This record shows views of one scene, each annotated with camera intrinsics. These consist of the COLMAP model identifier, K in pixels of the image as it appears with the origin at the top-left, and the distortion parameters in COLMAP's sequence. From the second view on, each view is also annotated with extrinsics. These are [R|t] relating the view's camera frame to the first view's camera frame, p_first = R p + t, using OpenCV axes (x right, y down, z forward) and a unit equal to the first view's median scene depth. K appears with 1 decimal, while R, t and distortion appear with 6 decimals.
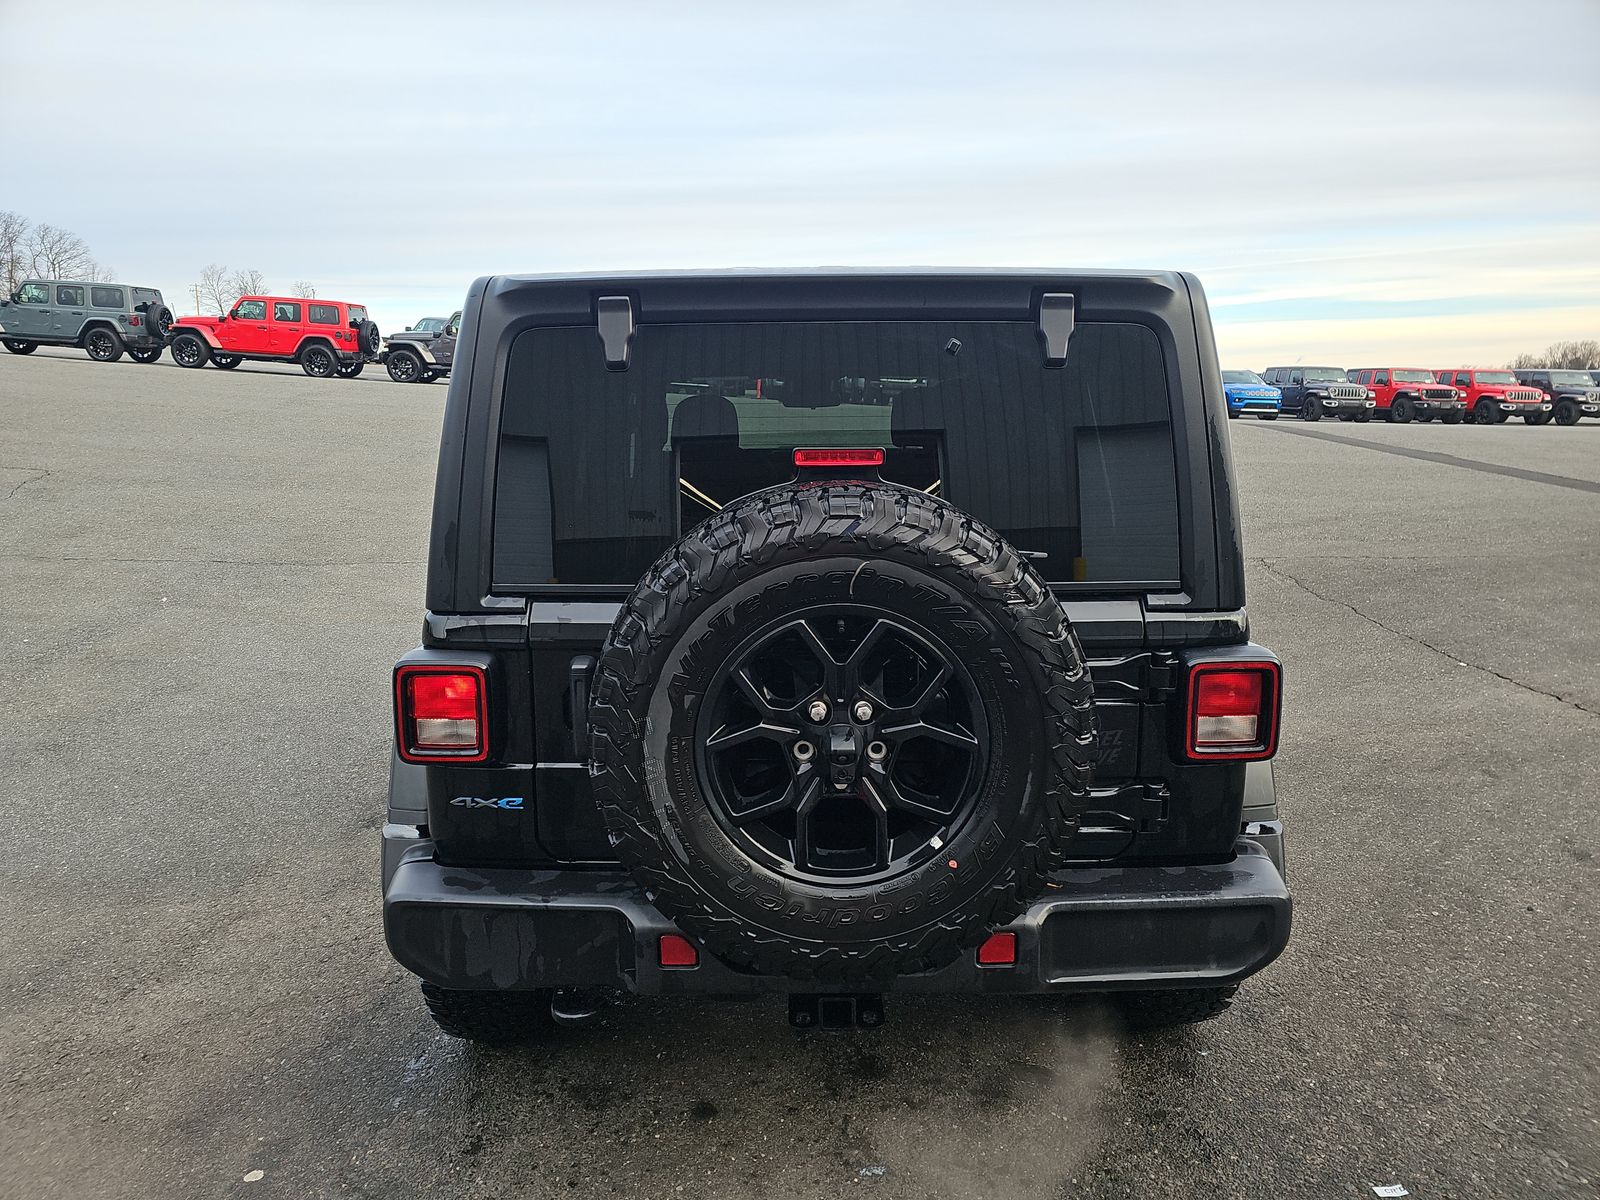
lens RADIAL K [[1063.4, 0, 800.0], [0, 1063.4, 600.0], [0, 0, 1]] dist [0.065745, -0.062046]
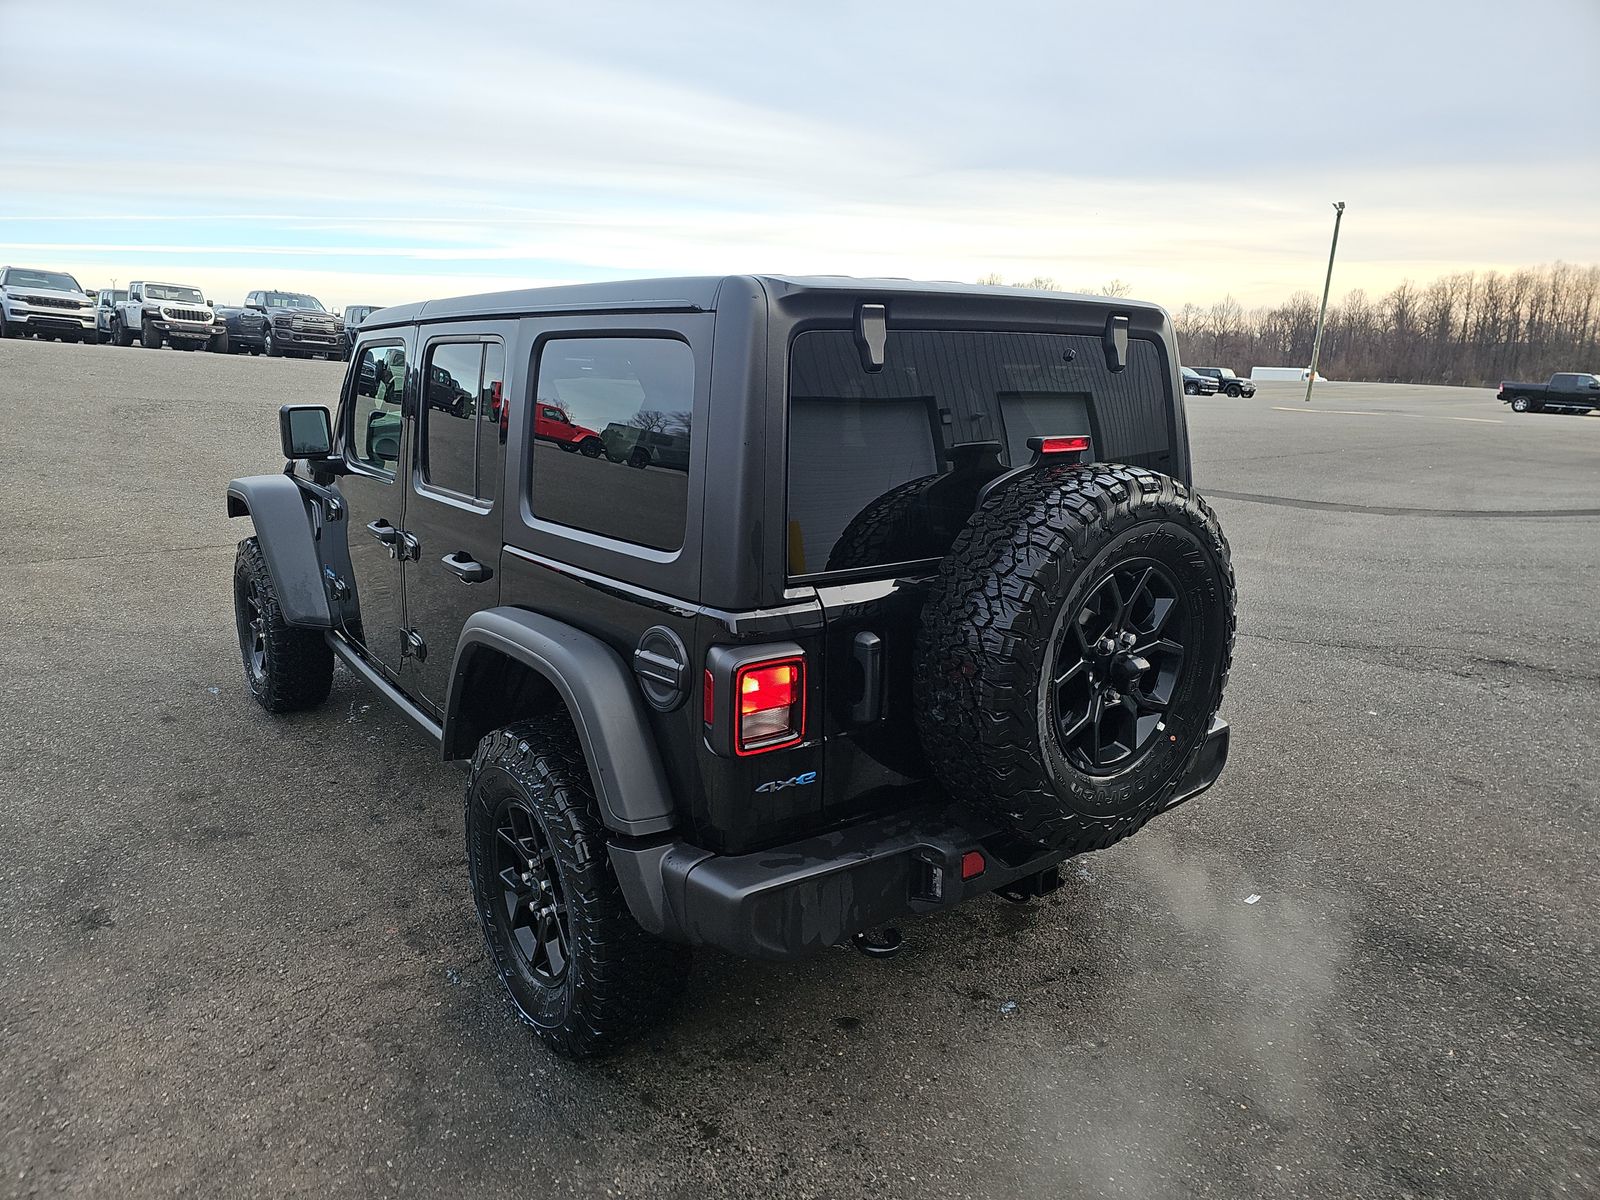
lens RADIAL K [[1063.4, 0, 800.0], [0, 1063.4, 600.0], [0, 0, 1]] dist [0.065745, -0.062046]
pose [[0.789292, -0.117909, 0.602591, -0.502387], [0.090944, 0.993014, 0.075181, -0.037927], [-0.607245, -0.004537, 0.794501, 0.089991]]
